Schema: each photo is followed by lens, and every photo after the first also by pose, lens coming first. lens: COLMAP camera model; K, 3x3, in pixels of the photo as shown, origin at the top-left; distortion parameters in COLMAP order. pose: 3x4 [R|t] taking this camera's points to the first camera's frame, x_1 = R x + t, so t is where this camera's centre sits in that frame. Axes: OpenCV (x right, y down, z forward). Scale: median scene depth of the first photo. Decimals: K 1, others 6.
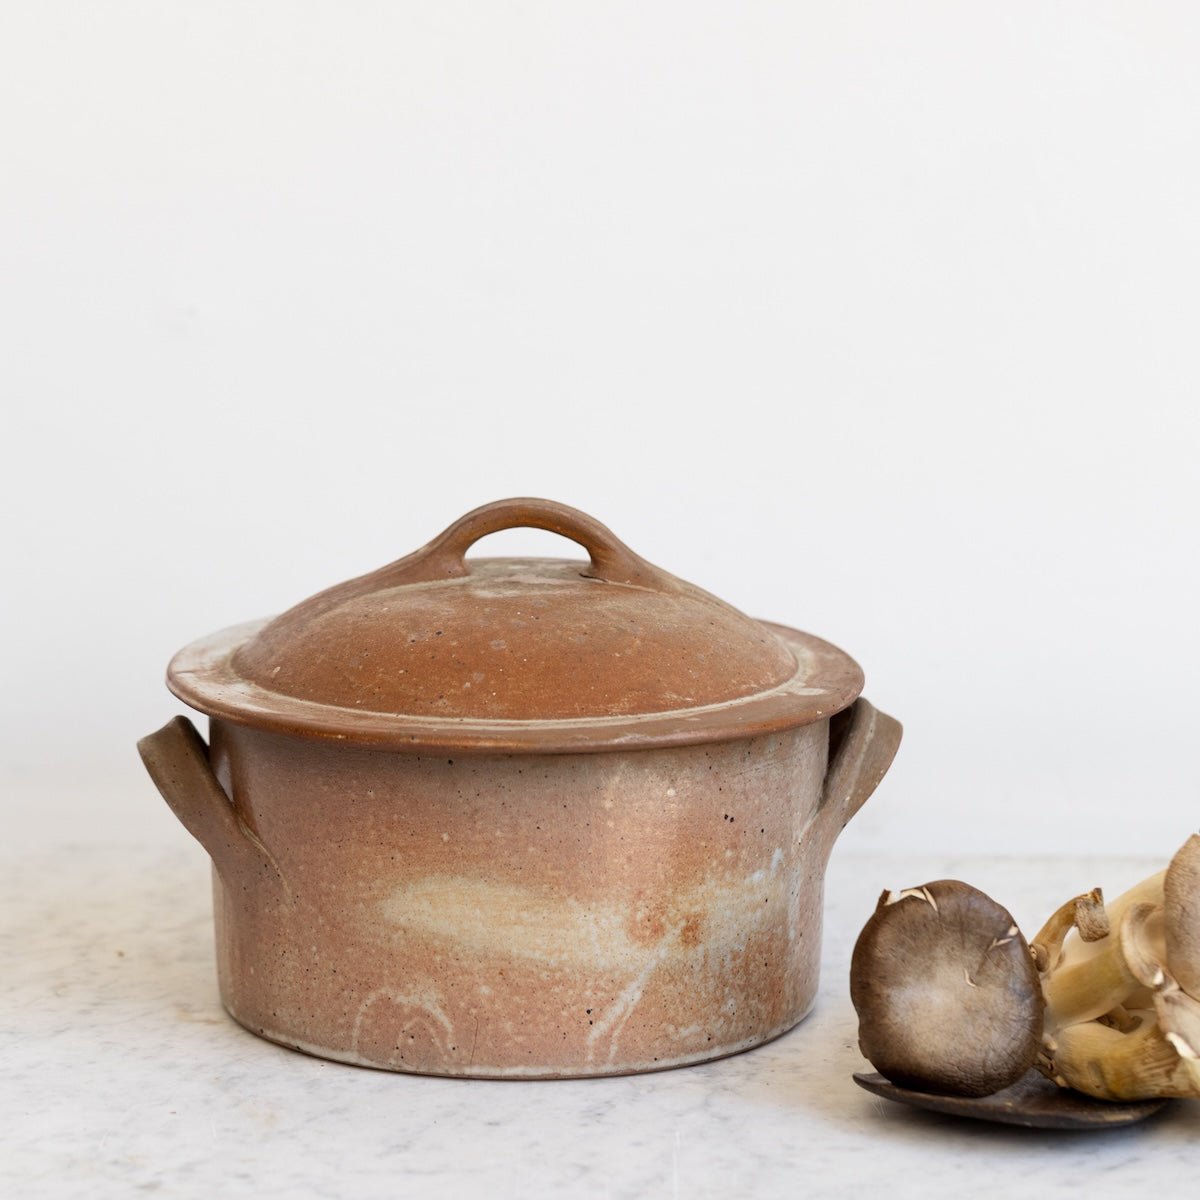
lens RADIAL K [[5581.7, 0, 599.1], [0, 5581.7, 600.3], [0, 0, 1]] dist [0.053582, 0.000000]
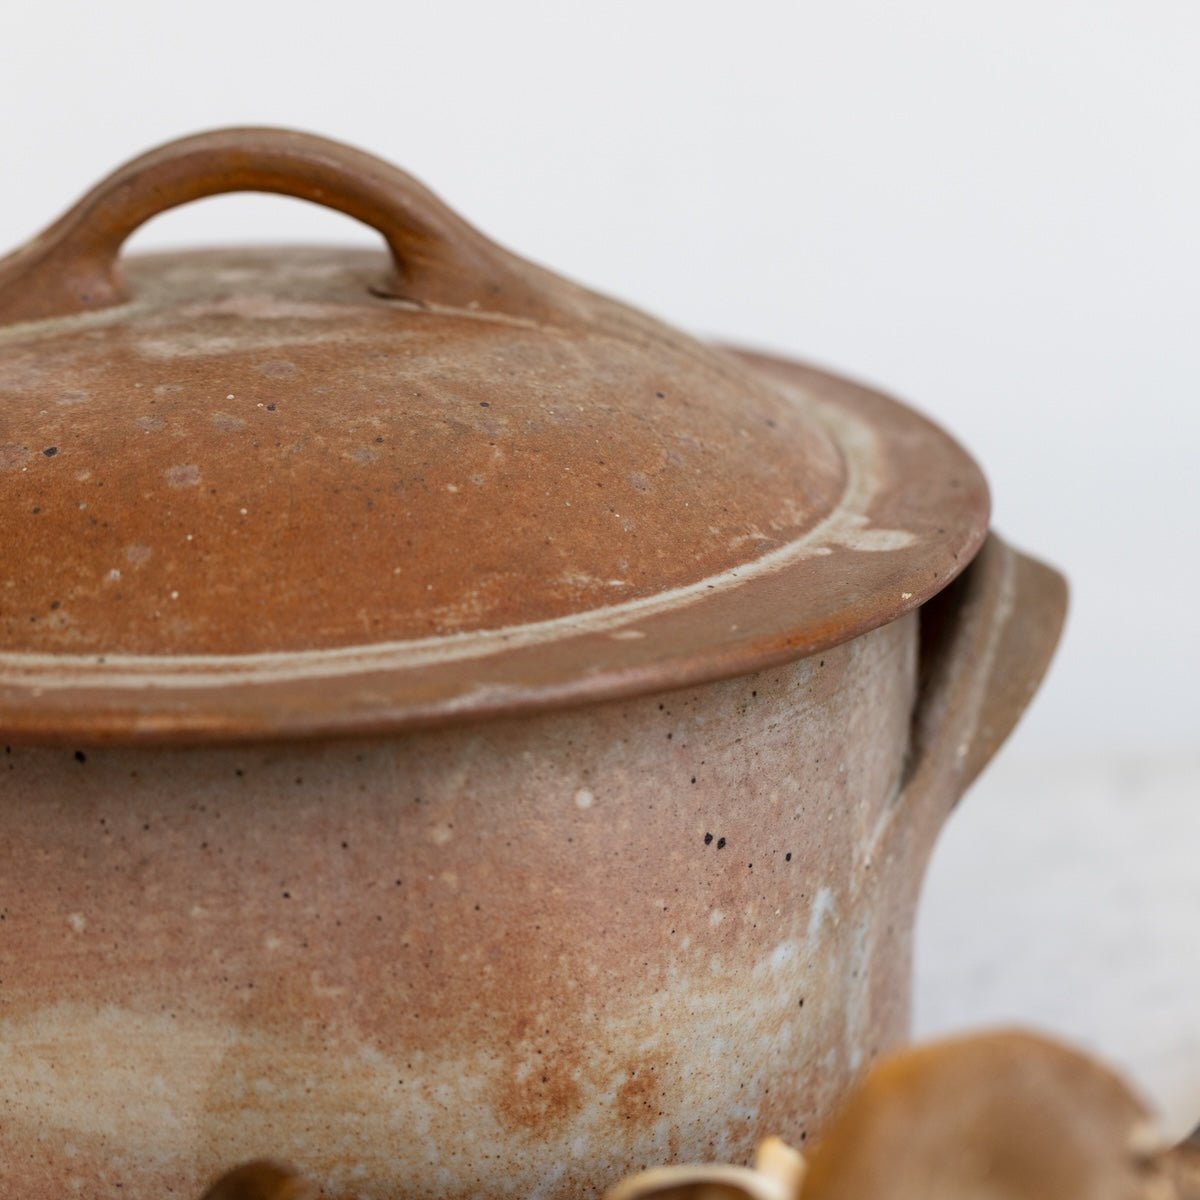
lens RADIAL K [[5581.7, 0, 603.5], [0, 5581.7, 599.0], [0, 0, 1]] dist [0.053582, 0.000000]
pose [[0.999199, -0.037161, 0.014859, 0.008388], [0.035540, 0.994602, 0.097485, -0.024424], [-0.018401, -0.096879, 0.995126, 0.555772]]
